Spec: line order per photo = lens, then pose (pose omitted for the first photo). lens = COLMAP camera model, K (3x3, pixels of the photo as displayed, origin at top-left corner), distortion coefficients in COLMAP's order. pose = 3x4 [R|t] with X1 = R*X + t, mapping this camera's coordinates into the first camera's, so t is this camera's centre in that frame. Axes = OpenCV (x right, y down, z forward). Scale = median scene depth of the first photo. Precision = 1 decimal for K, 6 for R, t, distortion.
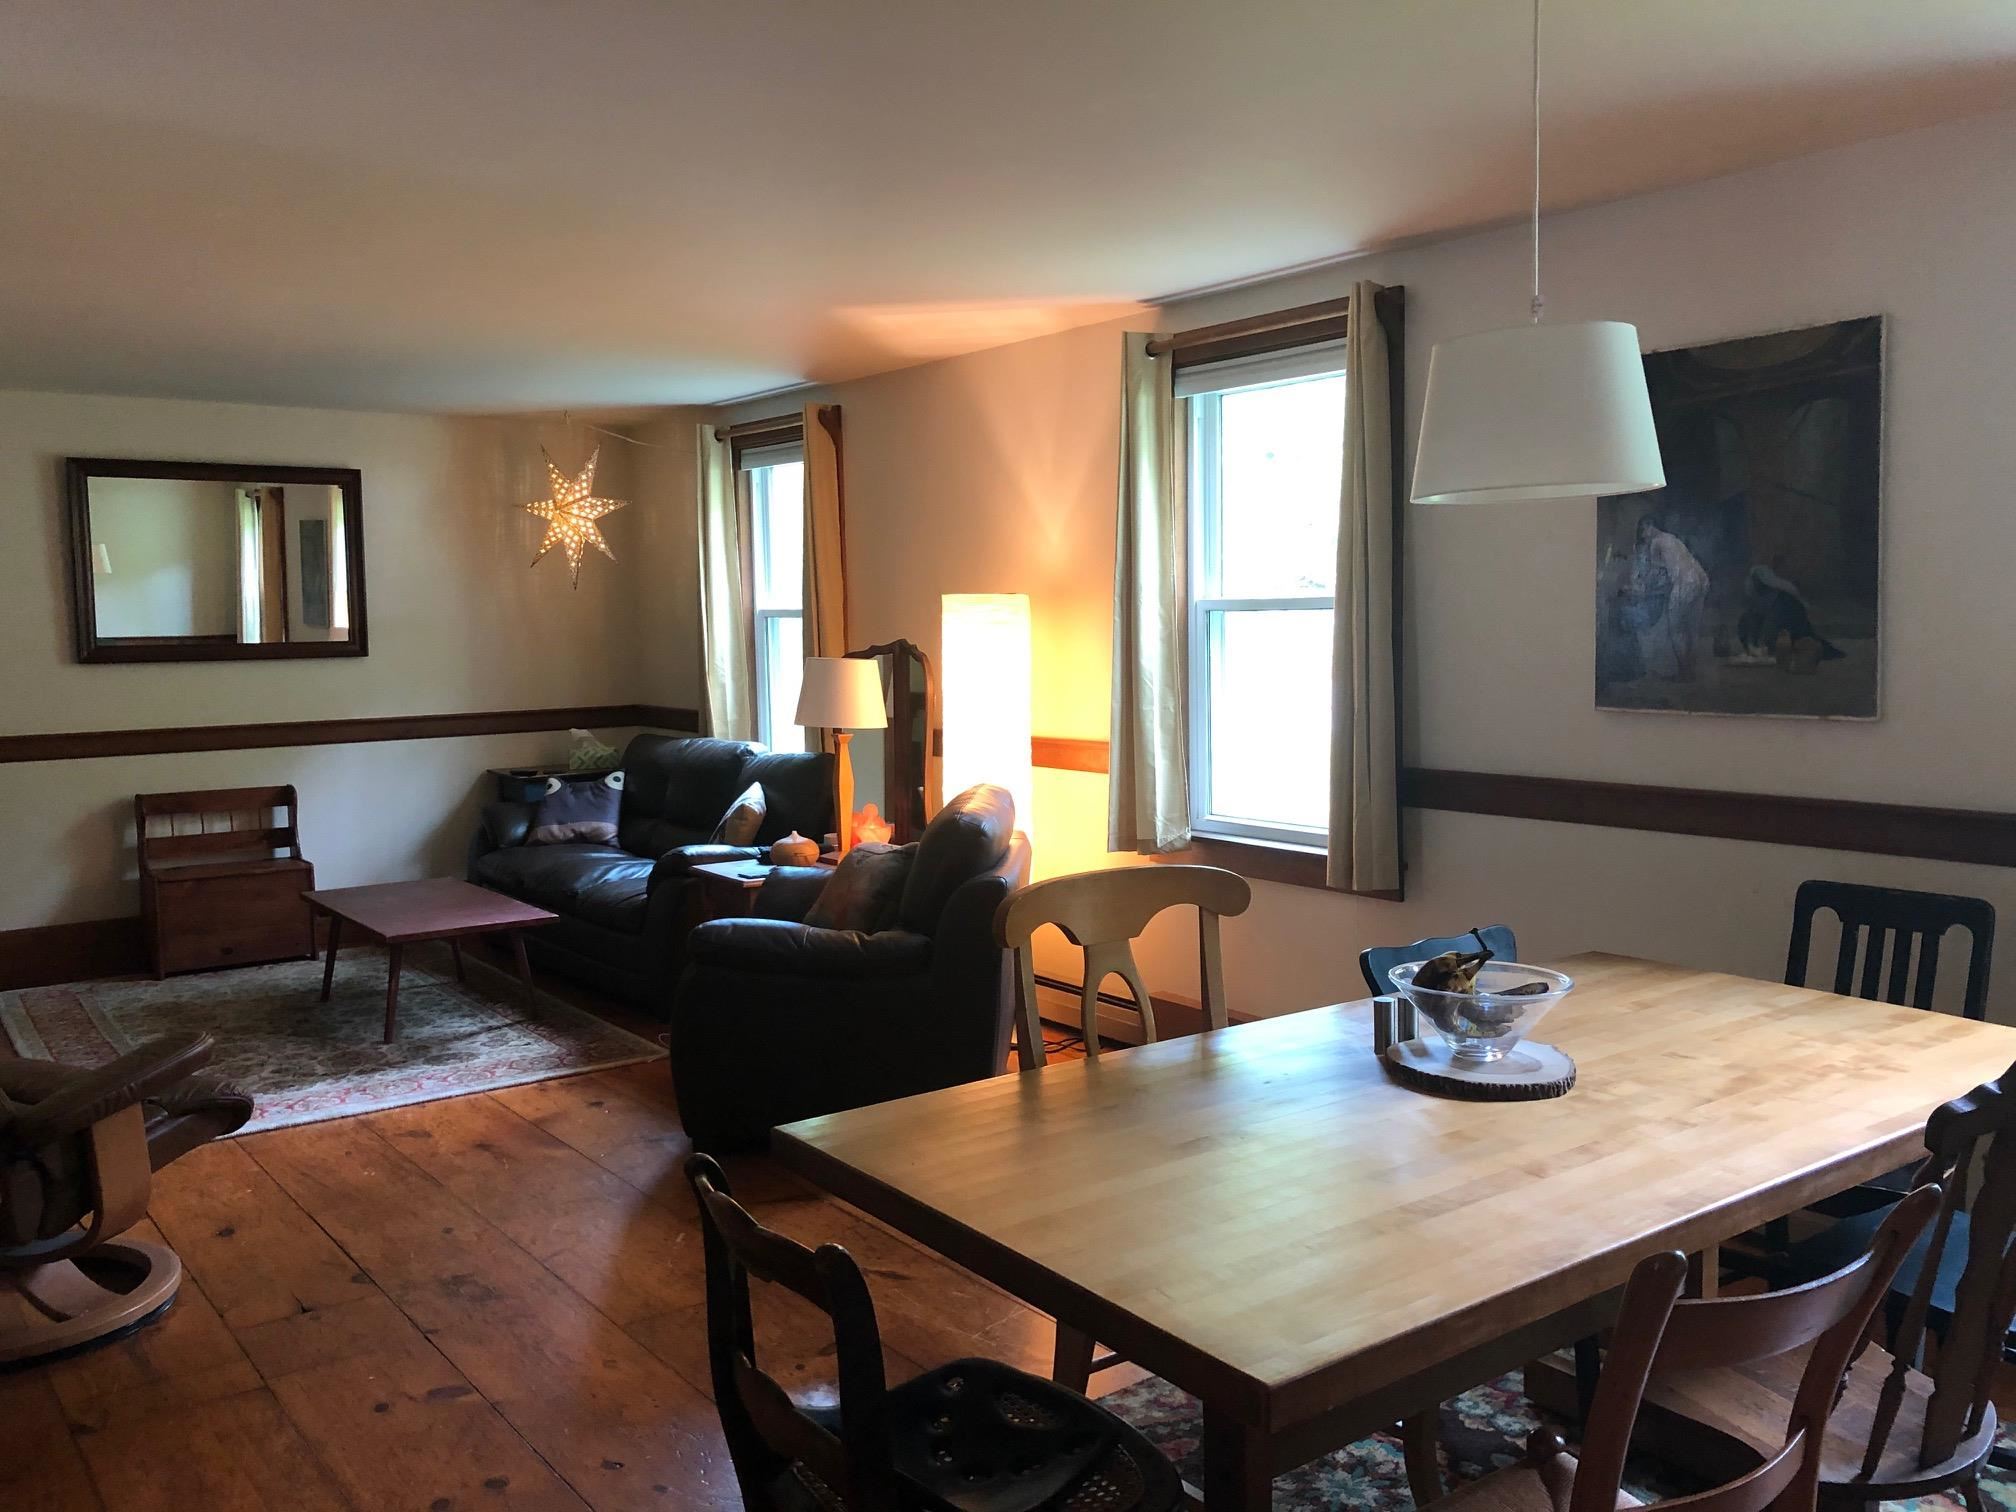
lens RADIAL K [[1626.3, 0, 1003.8], [0, 1626.3, 720.6], [0, 0, 1]] dist [0.014517, 0.000262]
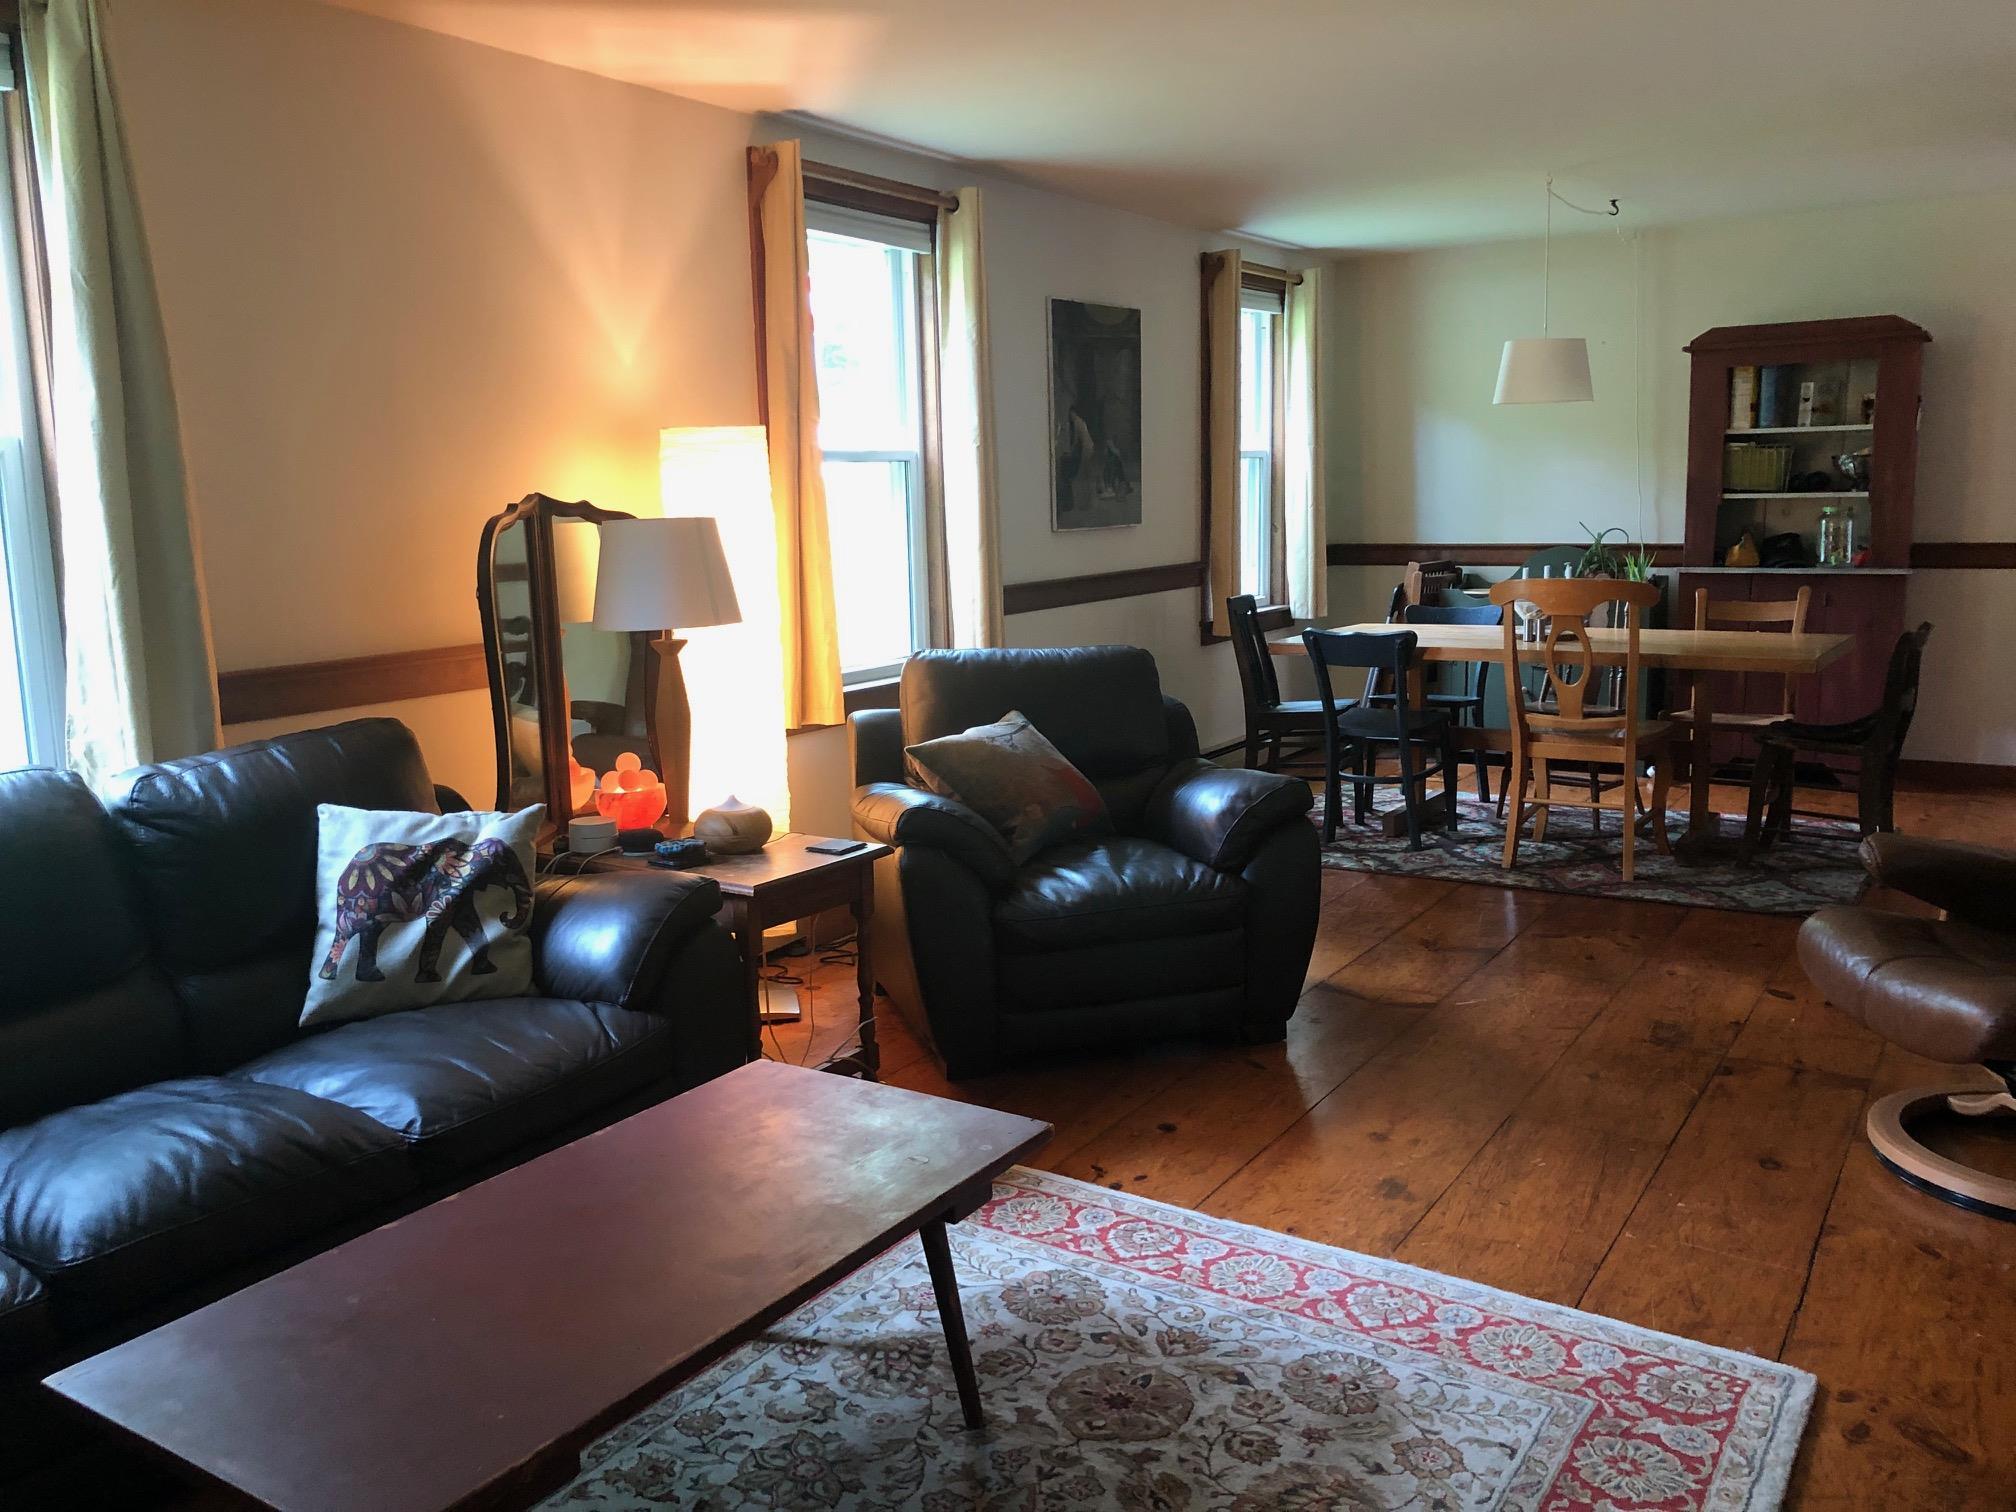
lens RADIAL K [[1626.3, 0, 1003.8], [0, 1626.3, 720.6], [0, 0, 1]] dist [0.014517, 0.000262]
pose [[-0.329570, -0.101460, 0.938664, -1.124952], [0.102108, 0.984547, 0.142270, -0.056756], [-0.938593, 0.142733, -0.314118, 1.638668]]
